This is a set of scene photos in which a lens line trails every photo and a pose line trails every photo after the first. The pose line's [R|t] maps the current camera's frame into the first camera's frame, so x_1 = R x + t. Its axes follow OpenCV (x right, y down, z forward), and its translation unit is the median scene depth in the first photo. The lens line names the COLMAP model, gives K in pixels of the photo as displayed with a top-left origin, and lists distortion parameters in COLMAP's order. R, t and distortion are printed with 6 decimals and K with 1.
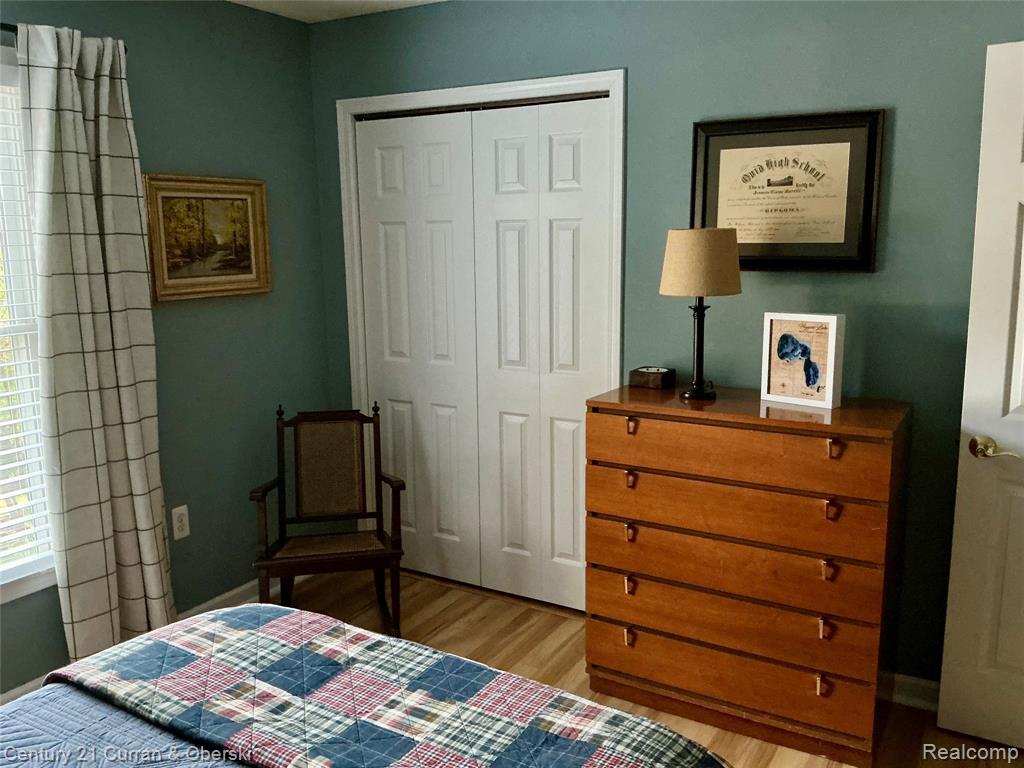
lens RADIAL K [[849.8, 0, 510.4], [0, 849.8, 380.7], [0, 0, 1]] dist [0.091313, -0.181761]
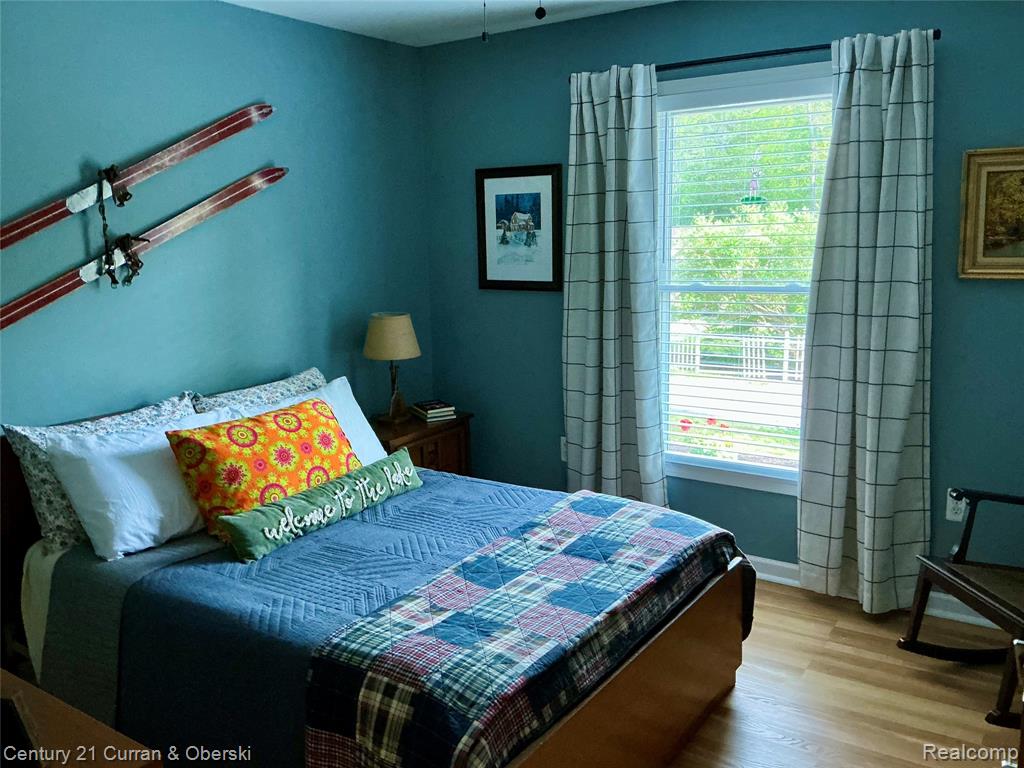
lens RADIAL K [[849.8, 0, 513.4], [0, 849.8, 381.2], [0, 0, 1]] dist [0.091313, -0.181761]
pose [[-0.068721, 0.181441, -0.980998, 0.975411], [-0.149296, 0.970379, 0.189936, -0.139158], [0.986402, 0.159512, -0.039597, 0.857038]]
